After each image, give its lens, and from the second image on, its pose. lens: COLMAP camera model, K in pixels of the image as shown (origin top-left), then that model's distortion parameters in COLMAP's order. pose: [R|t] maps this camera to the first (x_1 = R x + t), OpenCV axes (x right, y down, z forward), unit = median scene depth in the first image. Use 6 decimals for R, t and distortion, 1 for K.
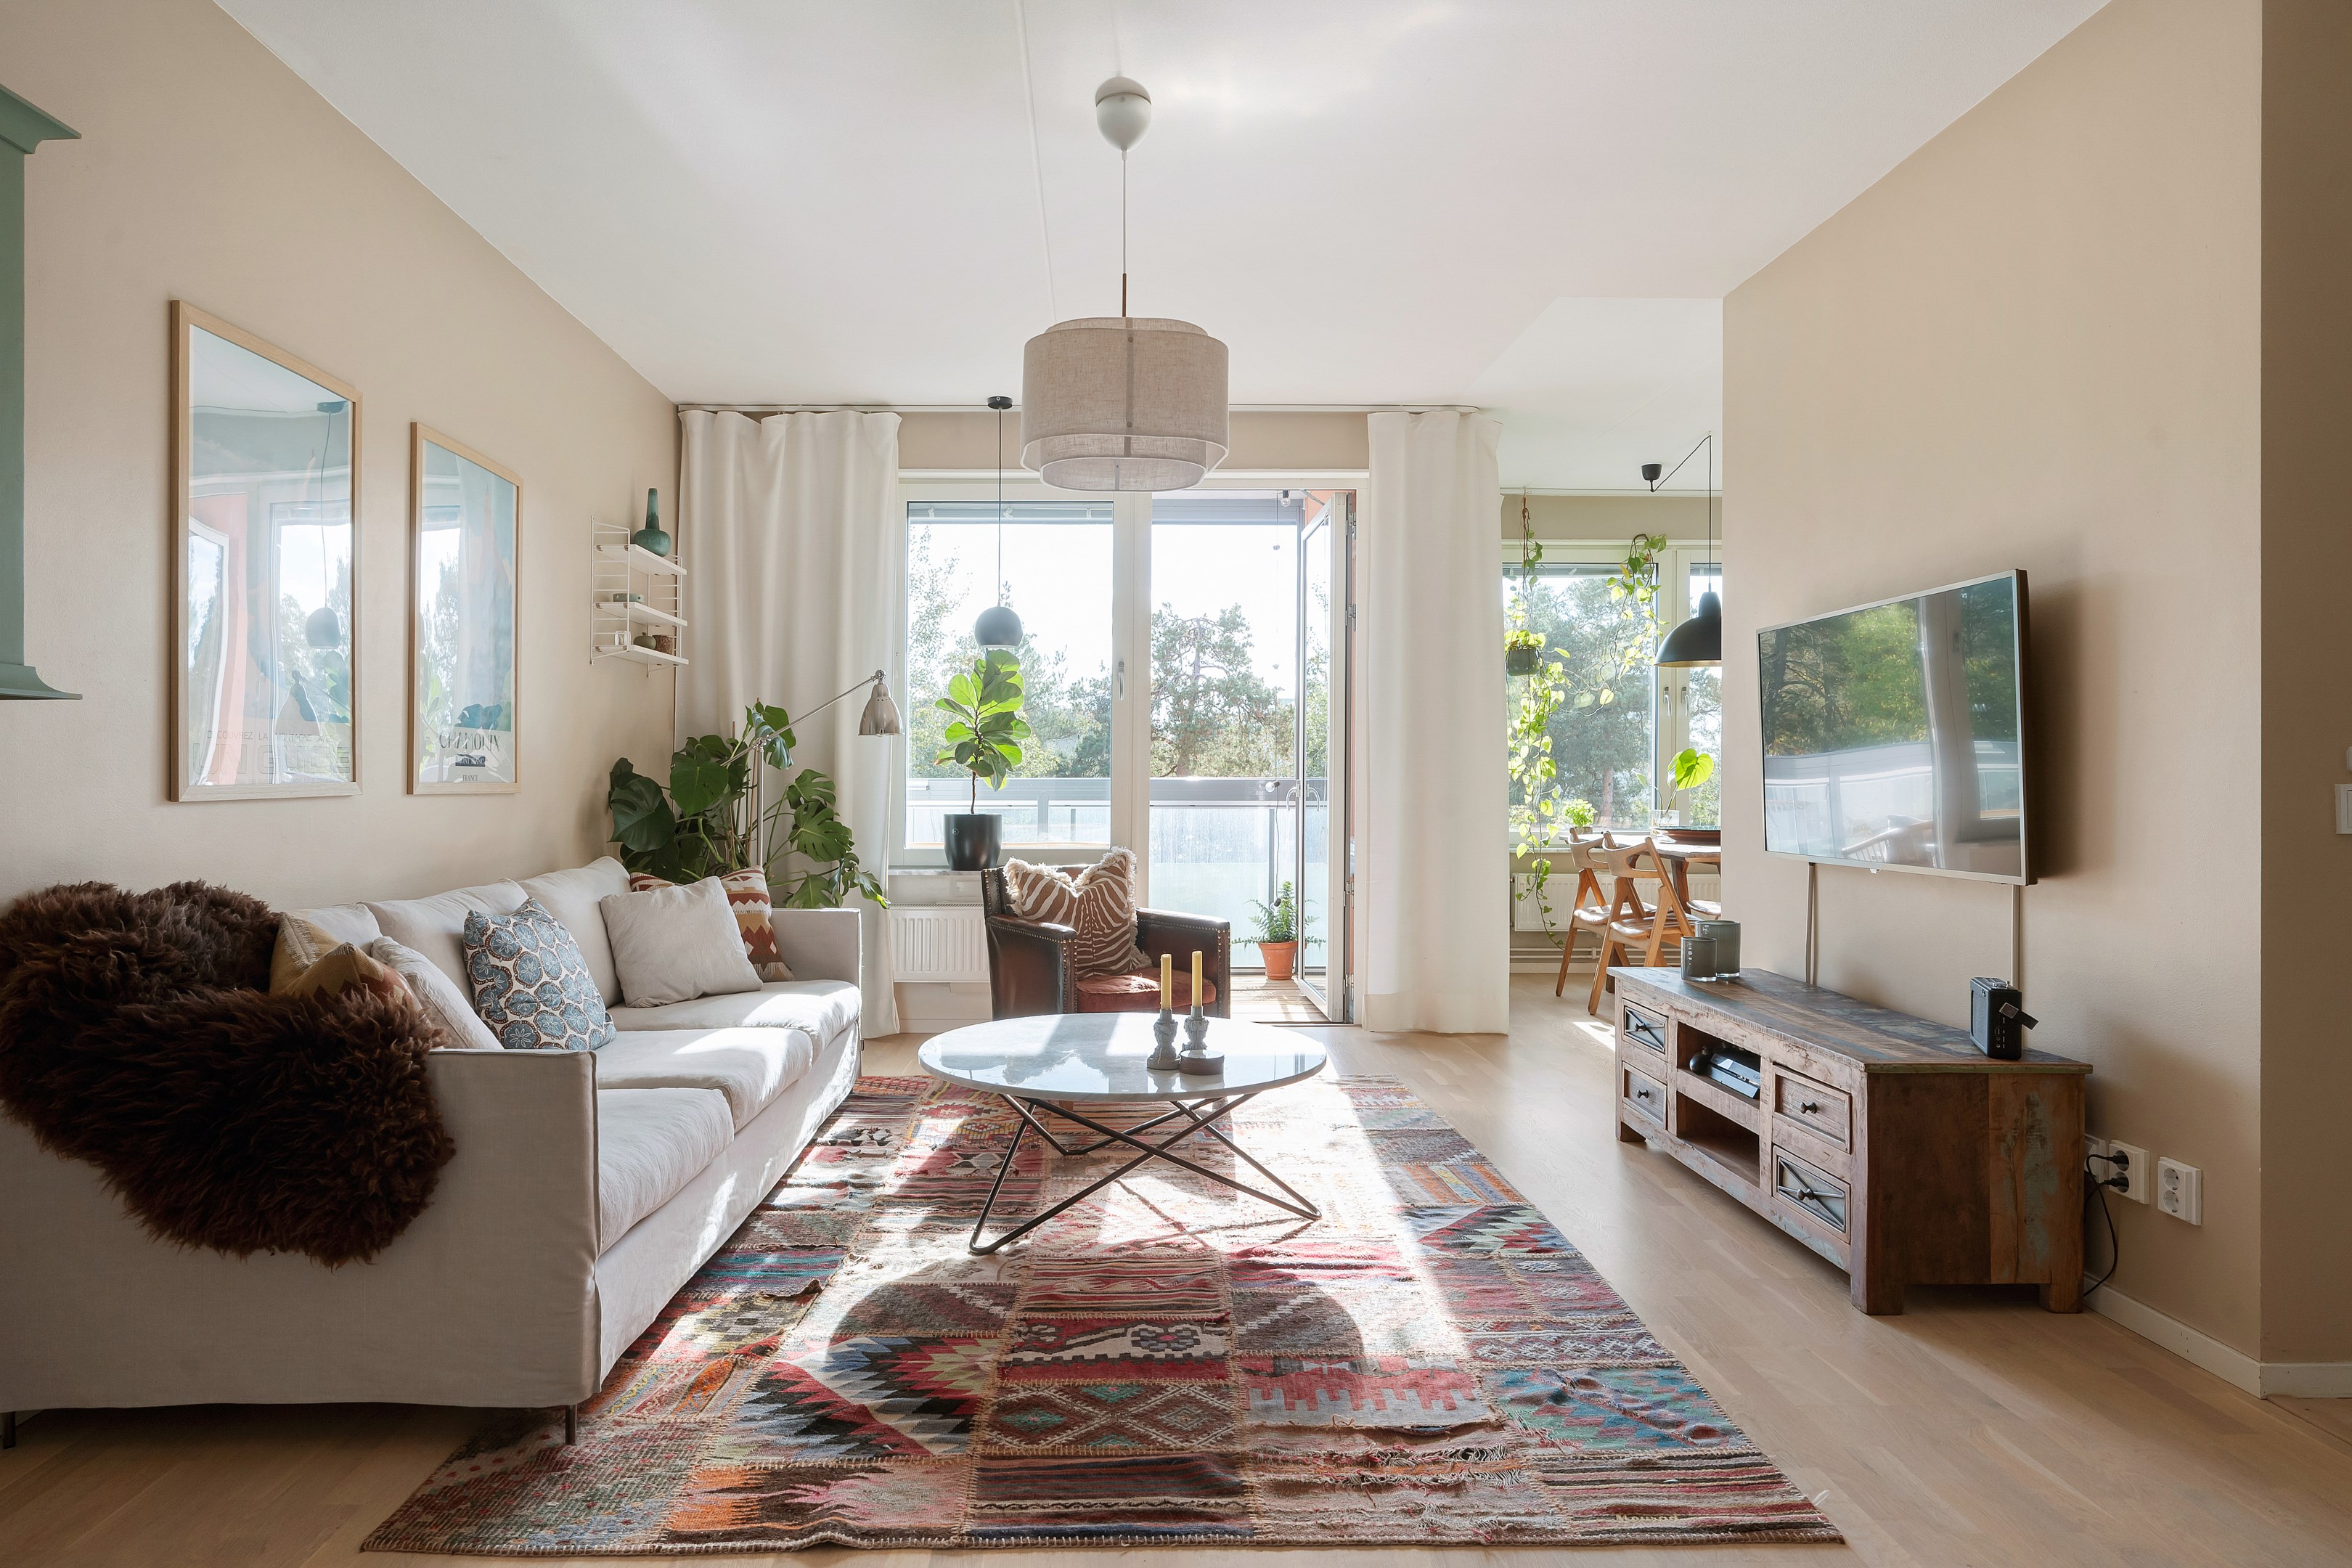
lens RADIAL K [[1378.4, 0, 1107.4], [0, 1378.4, 771.2], [0, 0, 1]] dist [0.001060, 0.001628]
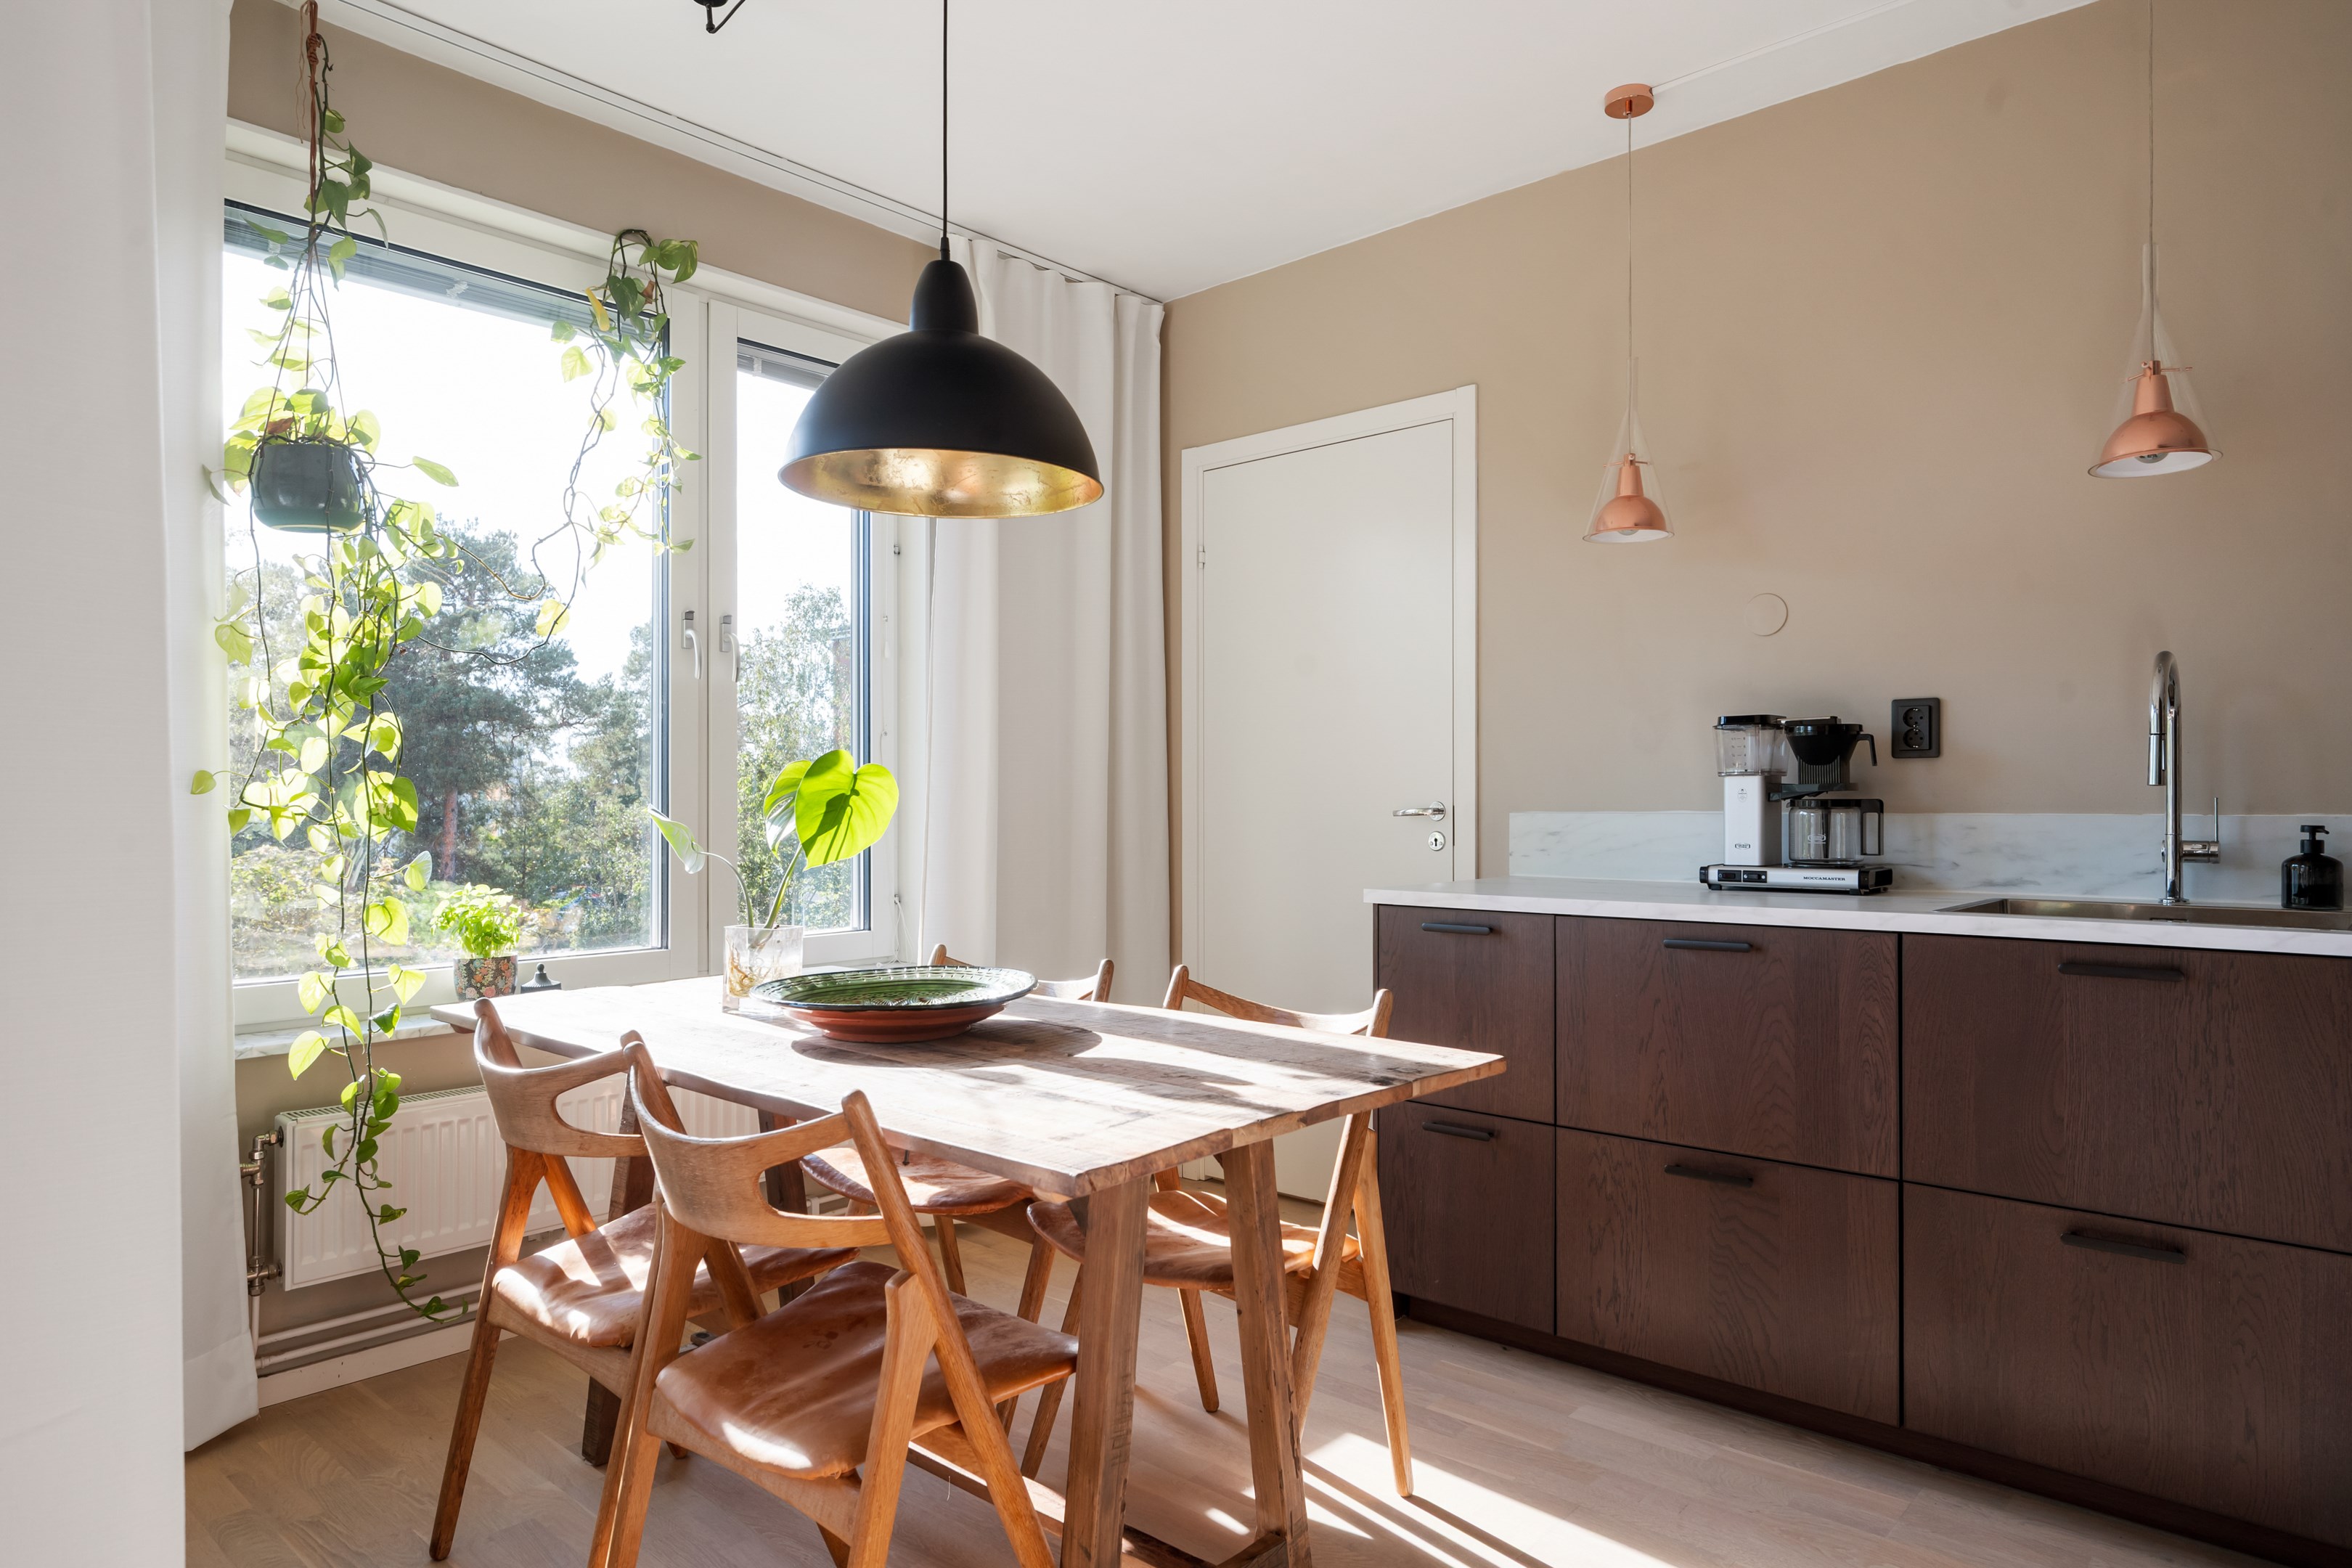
lens RADIAL K [[1407.6, 0, 1155.6], [0, 1407.6, 791.7], [0, 0, 1]] dist [-0.007217, -0.000575]
pose [[0.676598, 0.002271, 0.736349, 0.420345], [-0.003984, 0.999992, 0.000576, -0.012997], [-0.736342, -0.003324, 0.676601, 1.376256]]
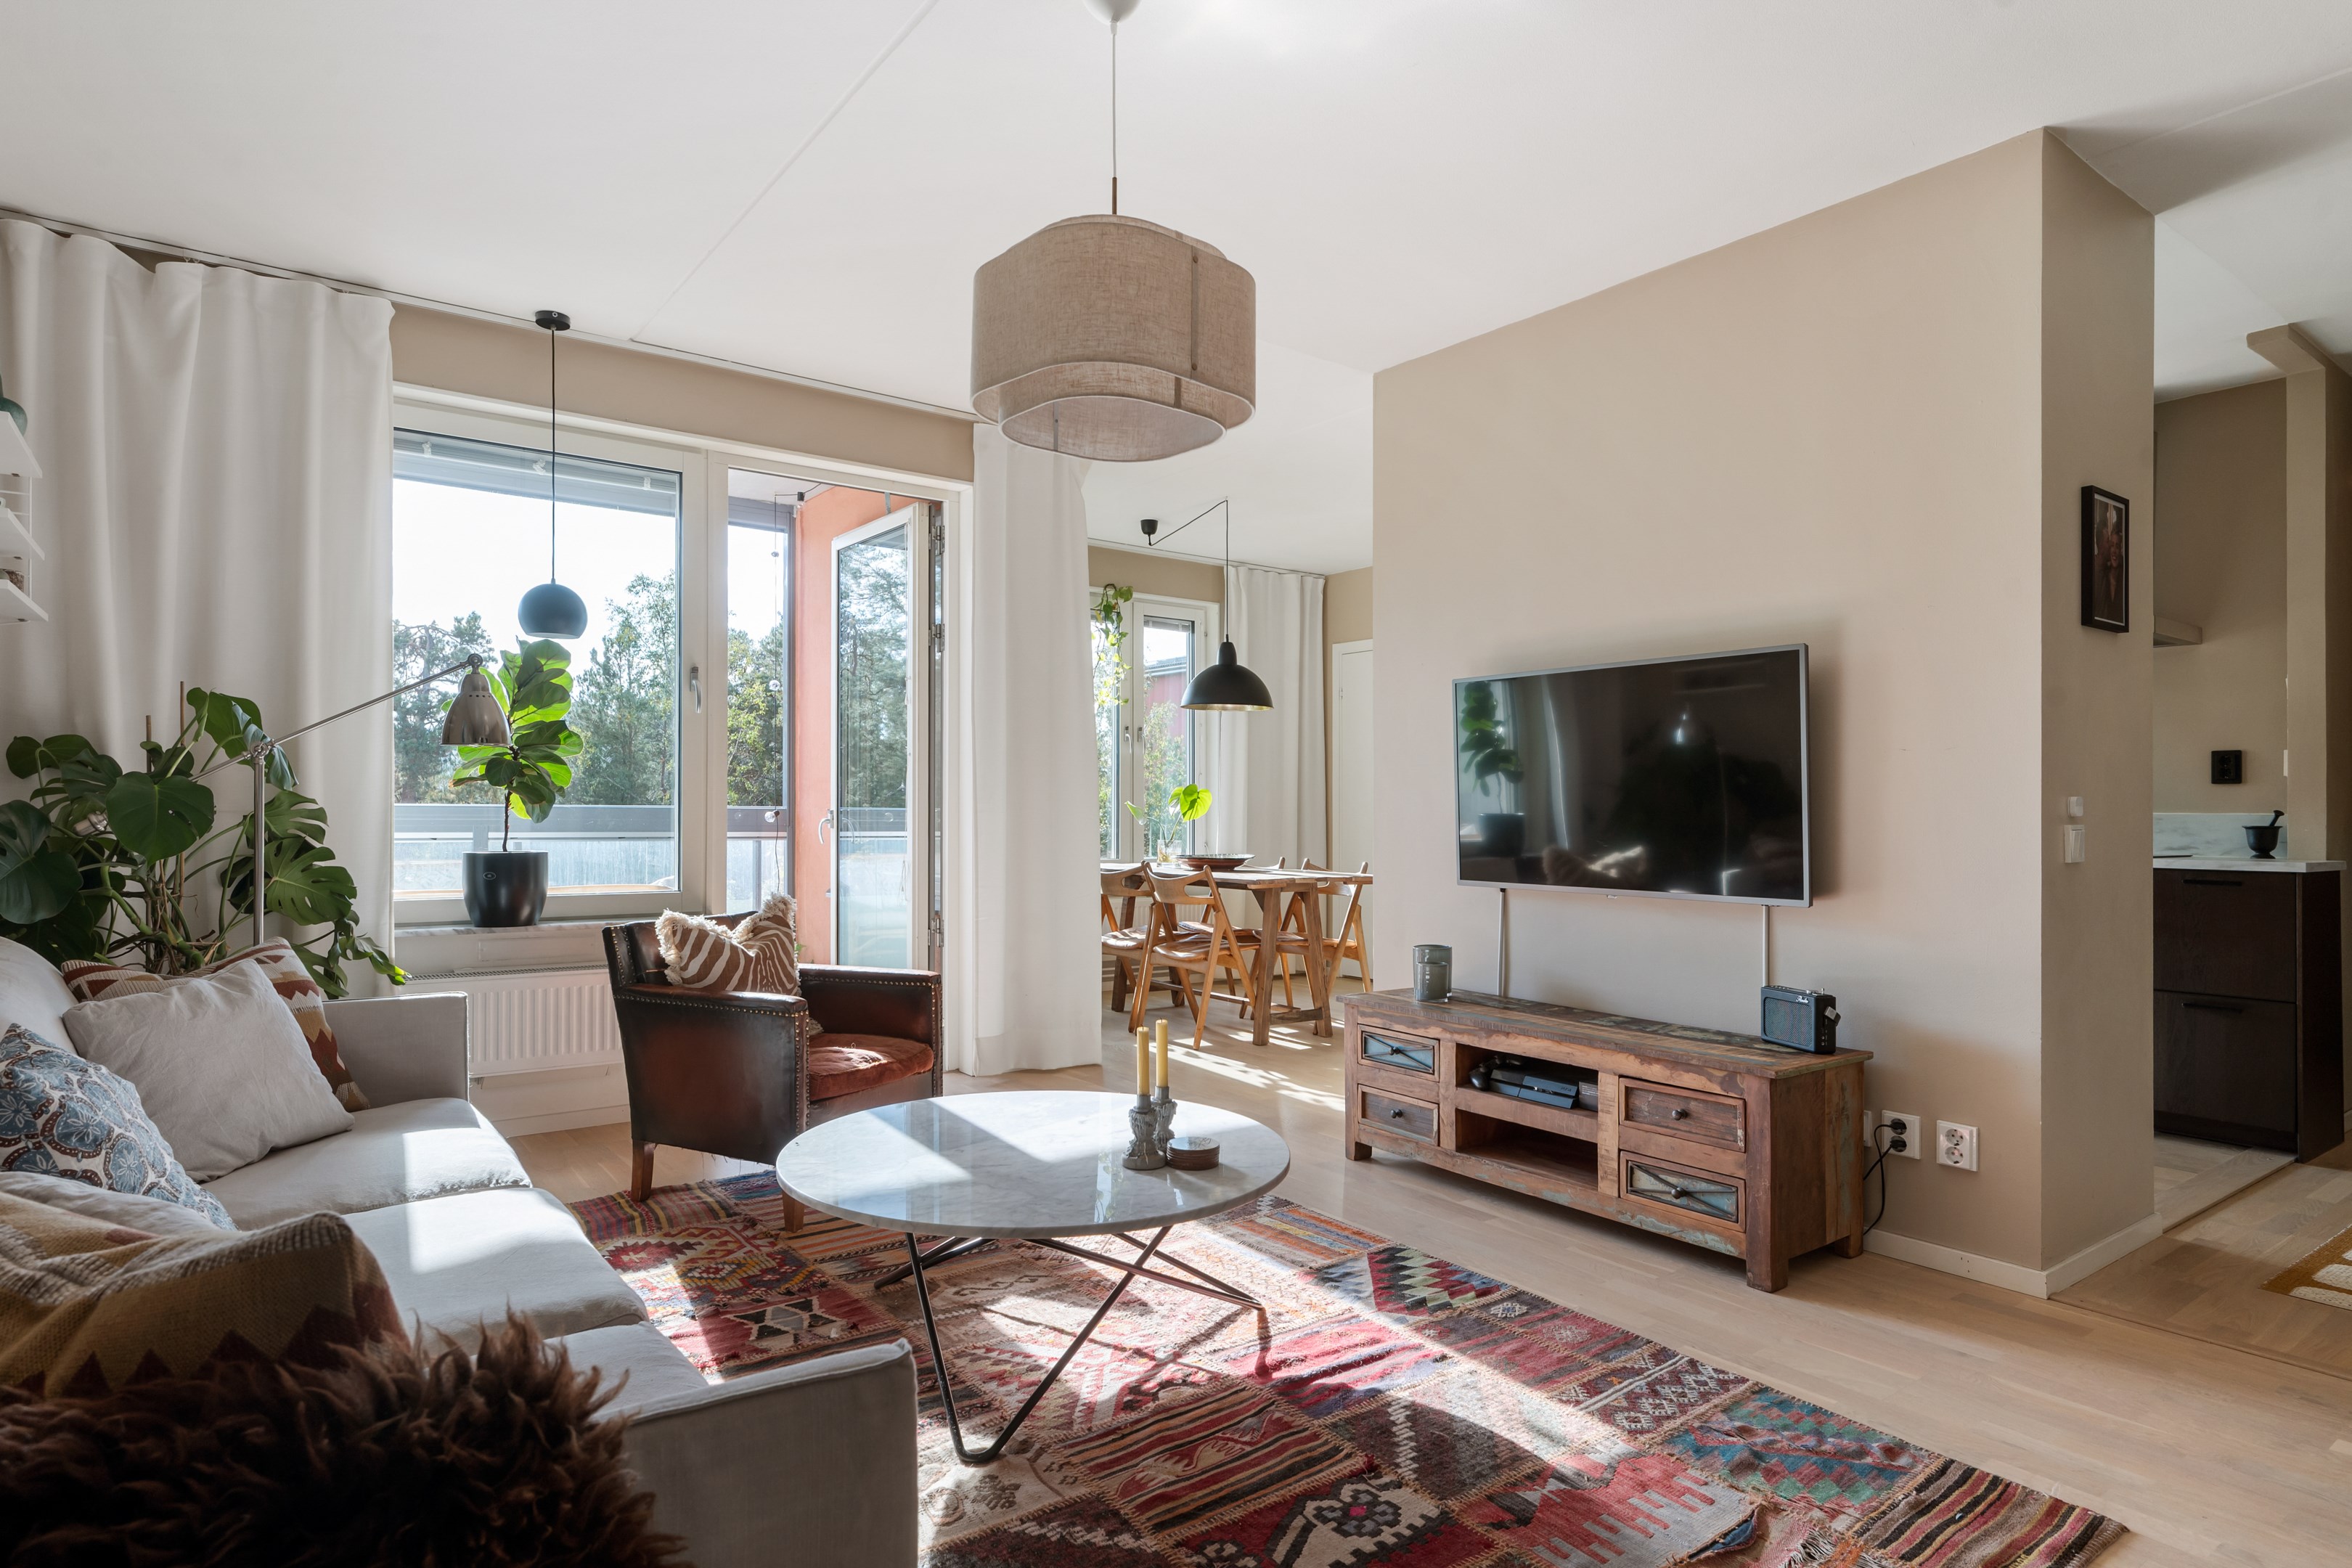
lens RADIAL K [[1284.7, 0, 1164.0], [0, 1284.7, 798.9], [0, 0, 1]] dist [0.003528, -0.000082]
pose [[0.806741, 0.012613, 0.590770, -0.396224], [-0.012959, 0.999909, -0.003652, -0.000795], [-0.590763, -0.004709, 0.806832, 0.368520]]
